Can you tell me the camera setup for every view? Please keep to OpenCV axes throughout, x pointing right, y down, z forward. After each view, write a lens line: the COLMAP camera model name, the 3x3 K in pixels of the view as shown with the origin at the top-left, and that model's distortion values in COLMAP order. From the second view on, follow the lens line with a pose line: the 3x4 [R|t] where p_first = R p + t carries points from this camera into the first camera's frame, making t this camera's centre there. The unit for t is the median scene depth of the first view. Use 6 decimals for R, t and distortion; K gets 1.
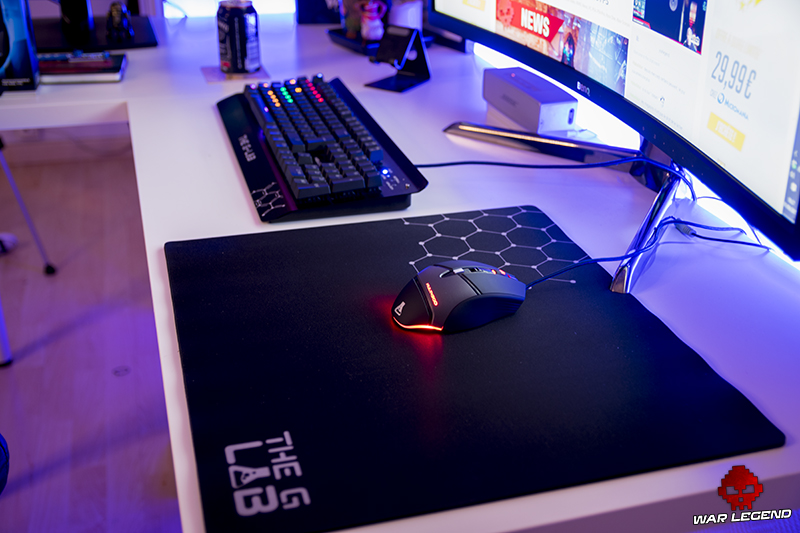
lens RADIAL K [[972.4, 0, 400.0], [0, 972.4, 266.5], [0, 0, 1]] dist [-0.011860, 0.005985]
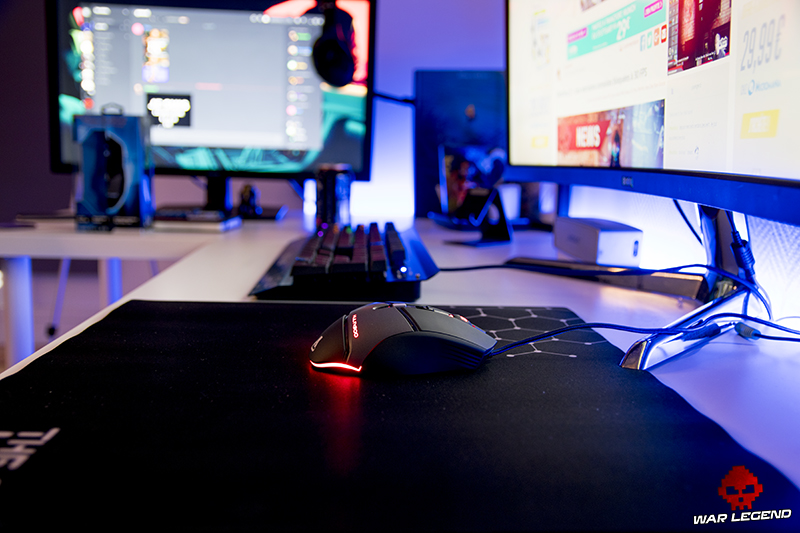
lens RADIAL K [[807.3, 0, 400.0], [0, 807.3, 266.5], [0, 0, 1]] dist [0.000882, -0.004766]
pose [[0.973306, 0.037030, -0.226506, 0.167585], [-0.103356, 0.951883, -0.288507, 0.131400], [0.204924, 0.304216, 0.930300, 0.319878]]
